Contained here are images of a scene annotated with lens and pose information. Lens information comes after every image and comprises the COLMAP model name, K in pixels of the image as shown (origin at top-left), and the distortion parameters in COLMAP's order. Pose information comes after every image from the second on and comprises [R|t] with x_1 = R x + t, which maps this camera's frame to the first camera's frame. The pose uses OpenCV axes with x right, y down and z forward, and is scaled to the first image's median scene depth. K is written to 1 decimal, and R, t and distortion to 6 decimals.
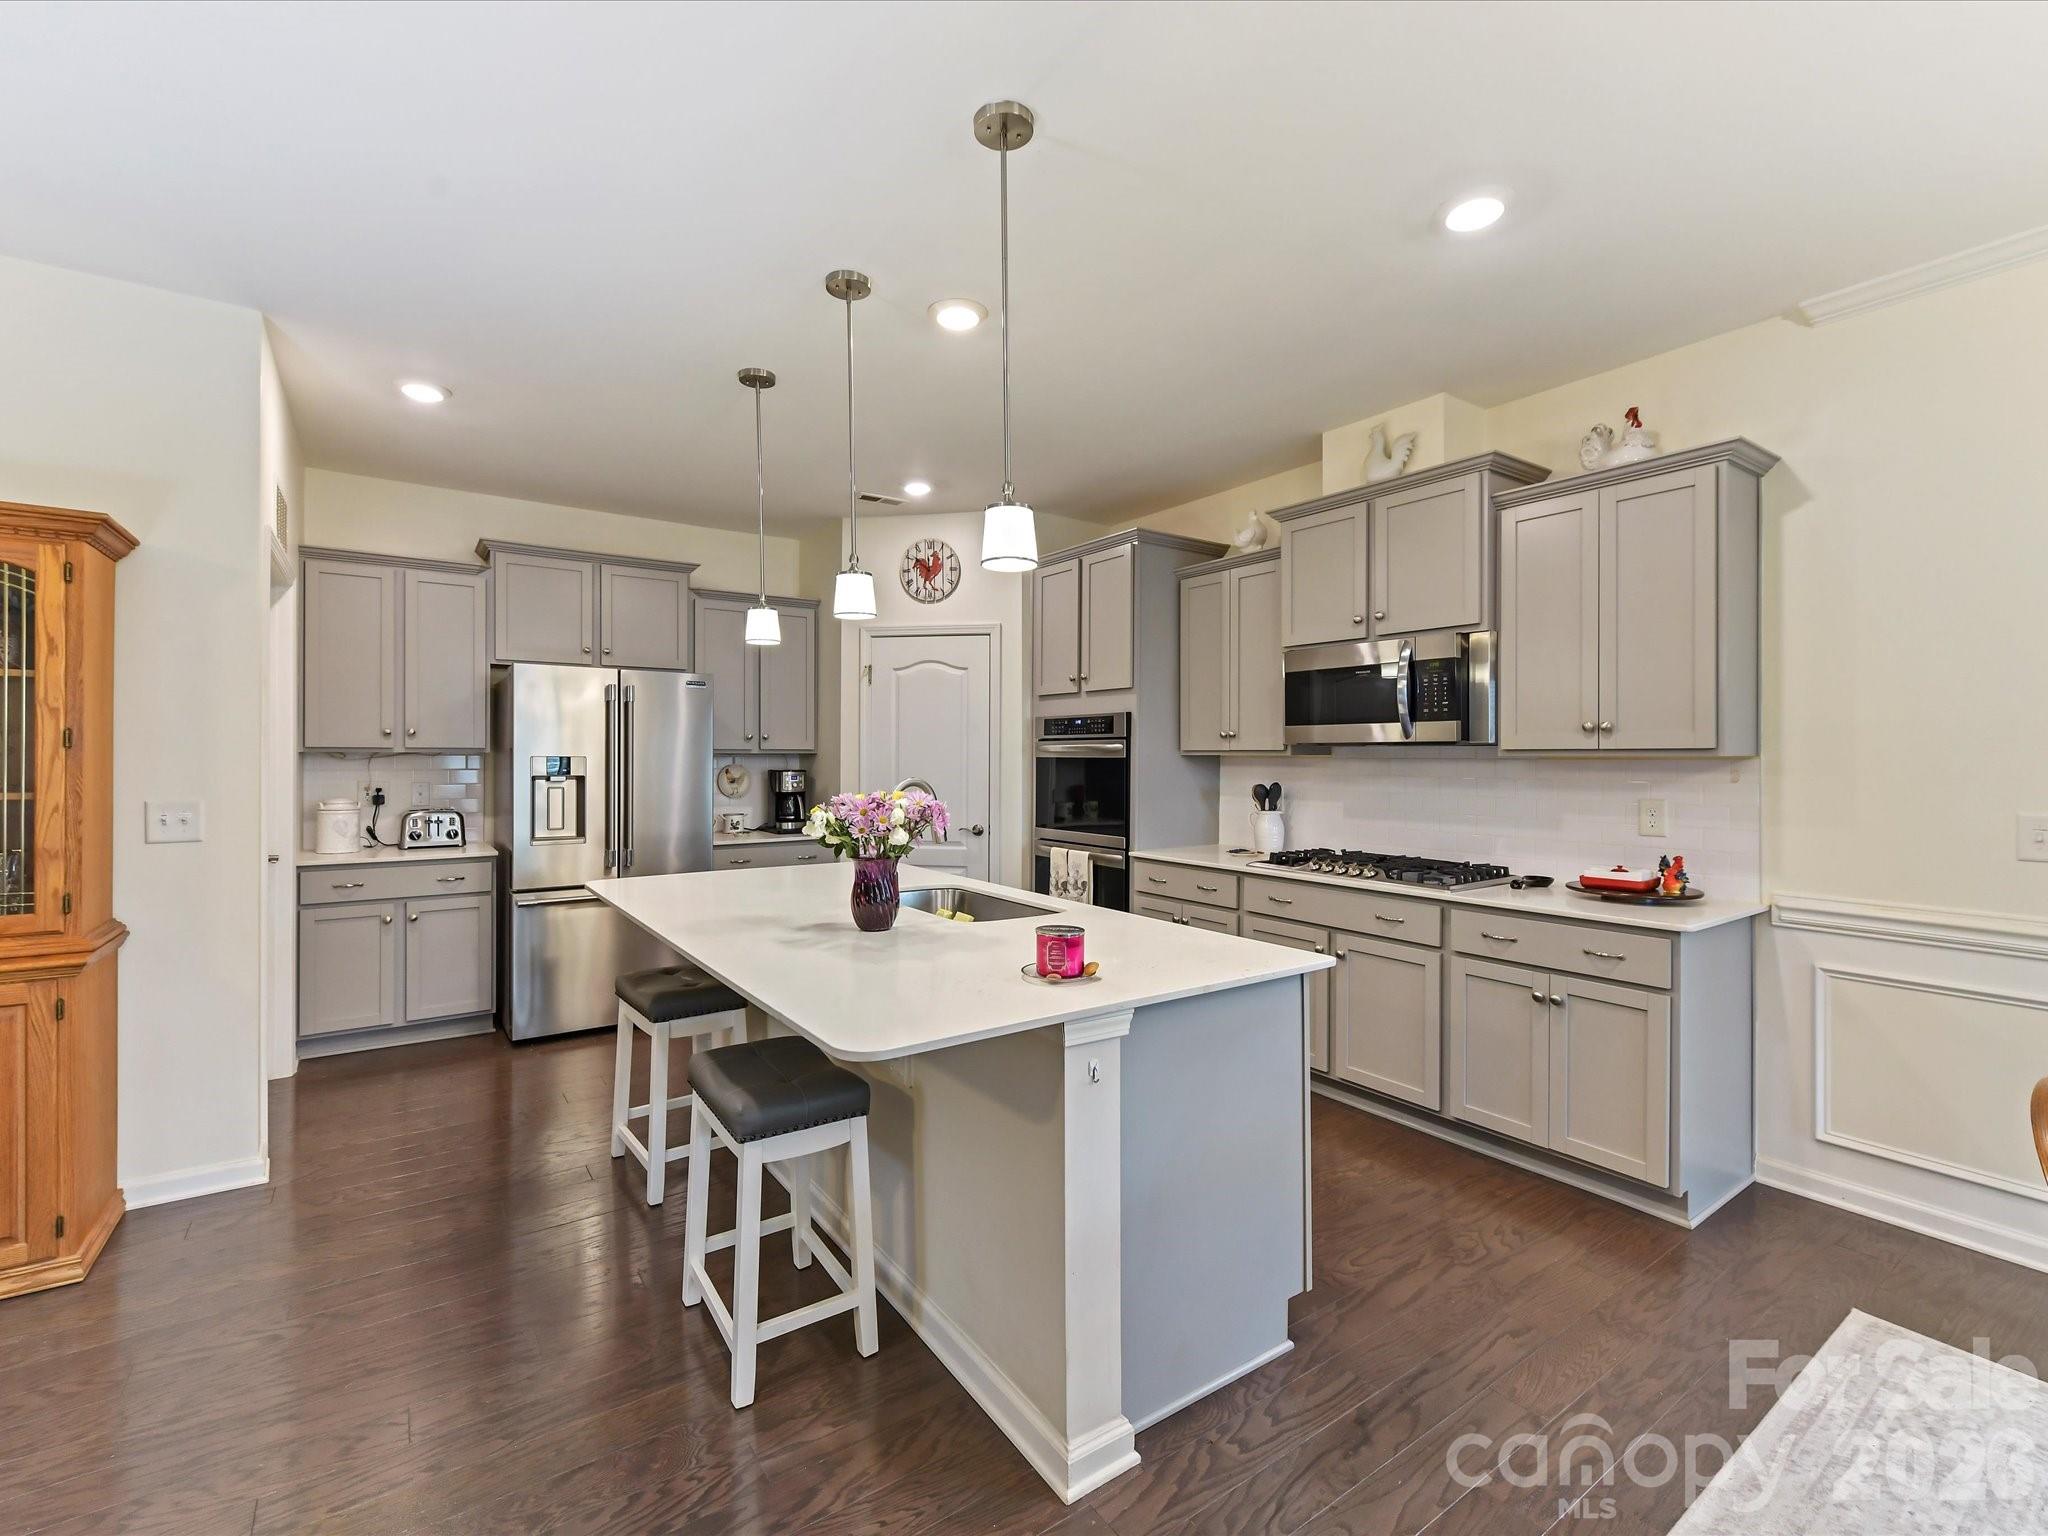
lens RADIAL K [[910.5, 0, 1031.0], [0, 910.5, 754.4], [0, 0, 1]] dist [0.000793, 0.000464]
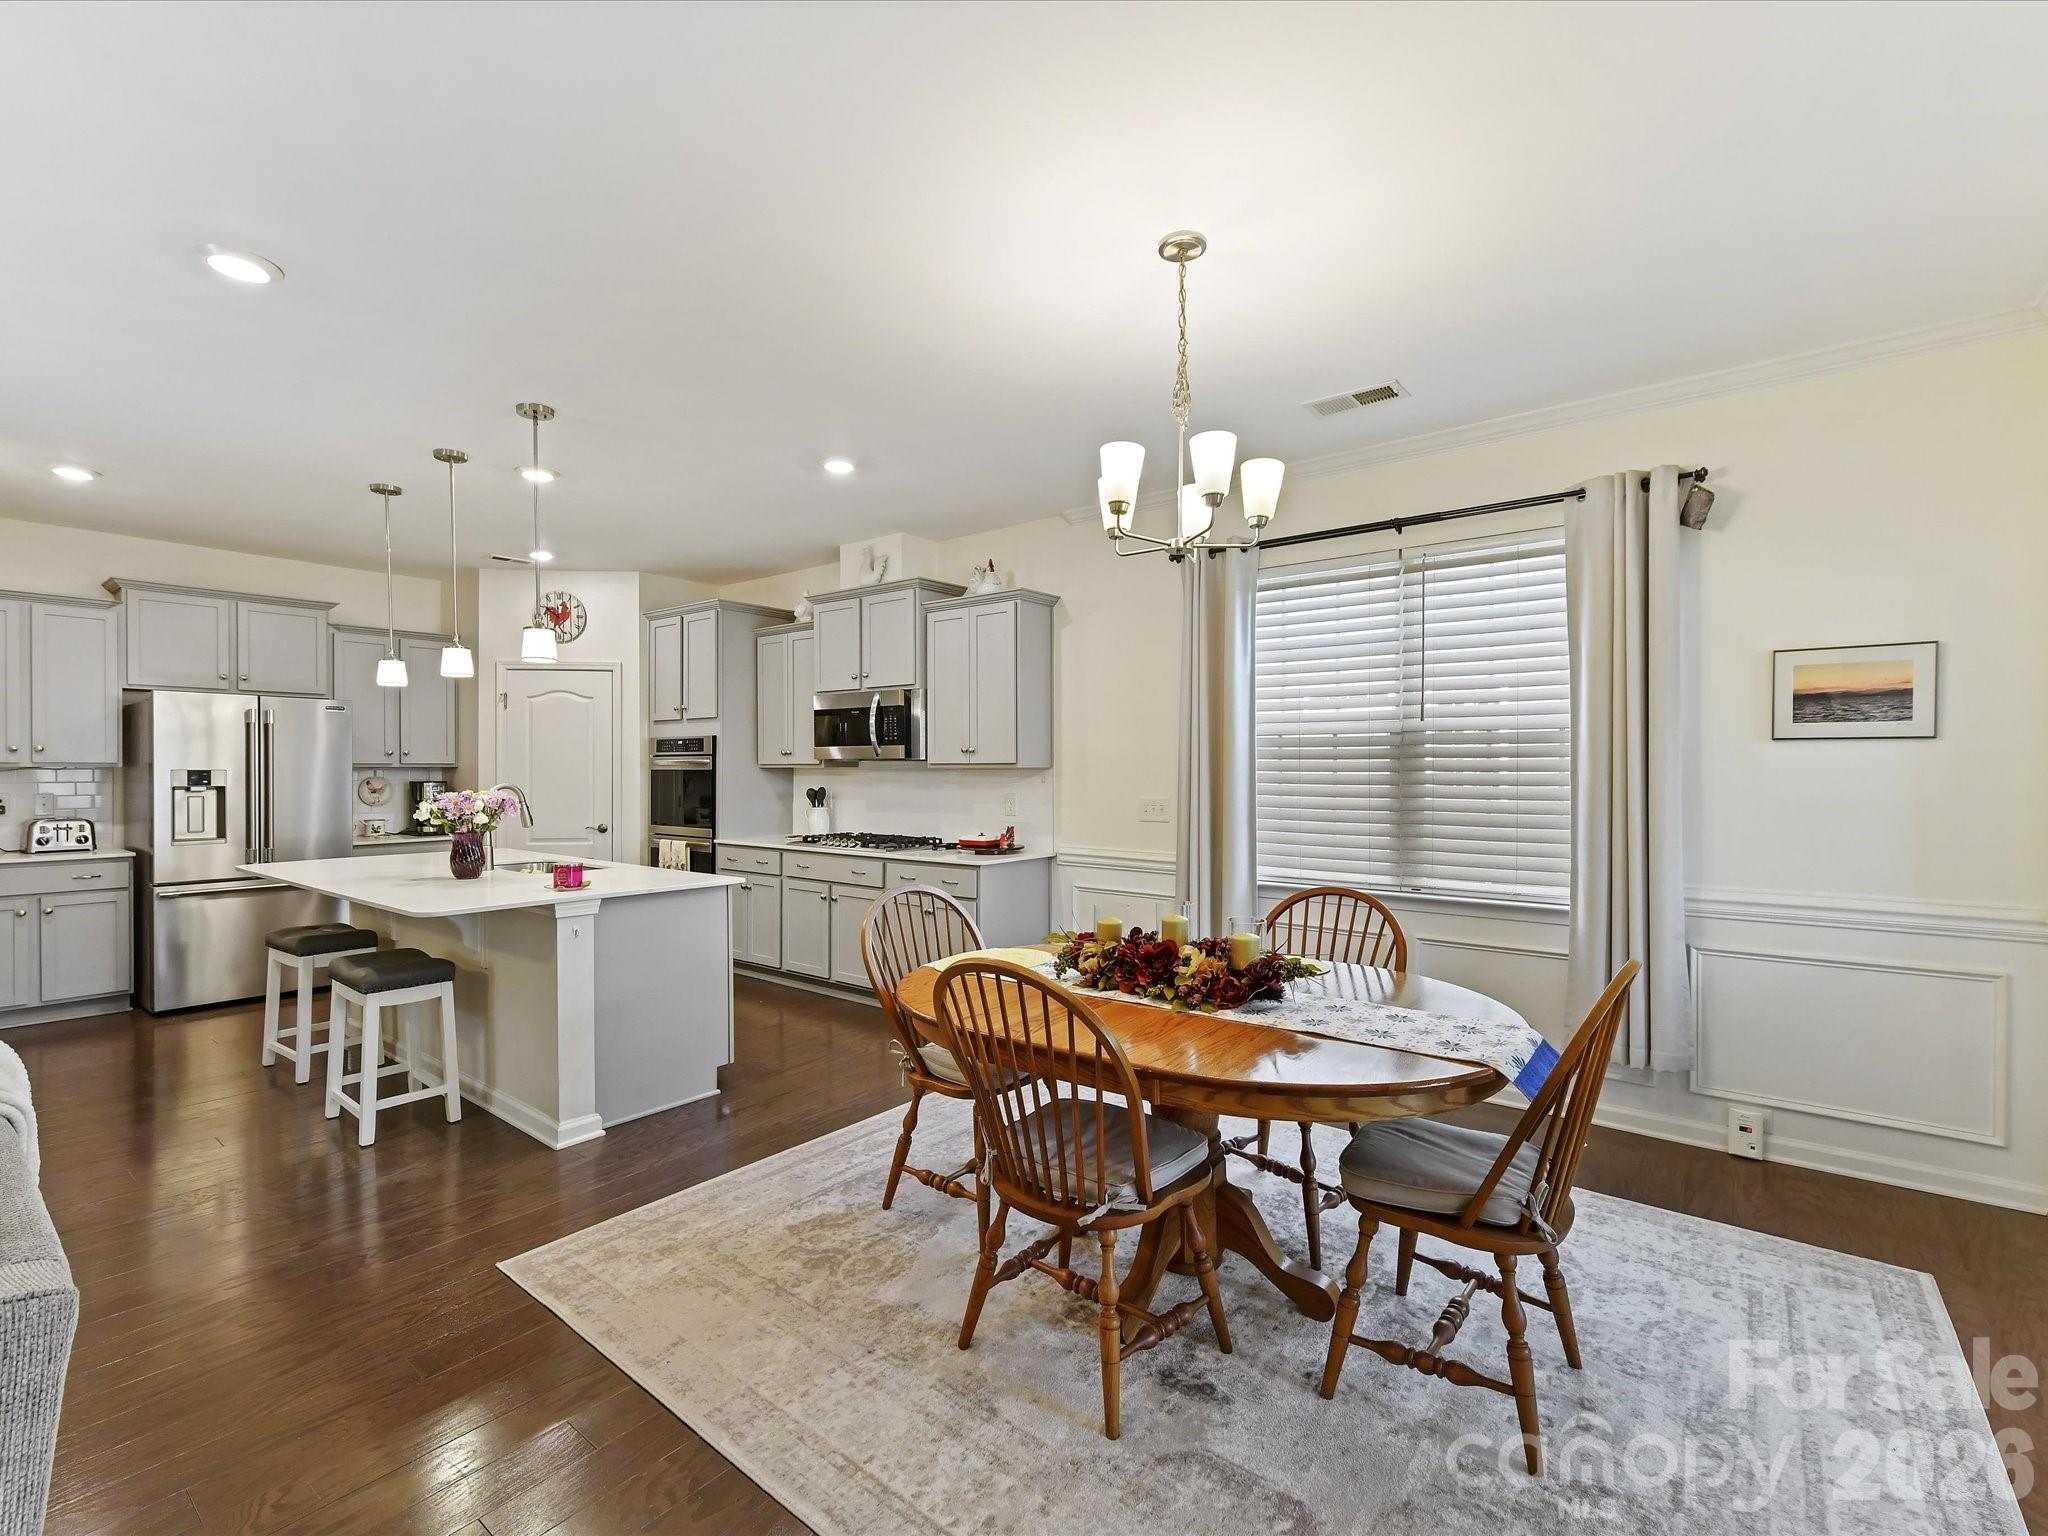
lens RADIAL K [[910.4, 0, 1022.9], [0, 910.4, 771.1], [0, 0, 1]] dist [-0.002600, -0.000871]
pose [[0.957598, -0.003669, 0.288083, 0.162367], [0.002360, 0.999985, 0.004890, 0.000431], [-0.288097, -0.004003, 0.957593, -0.428709]]
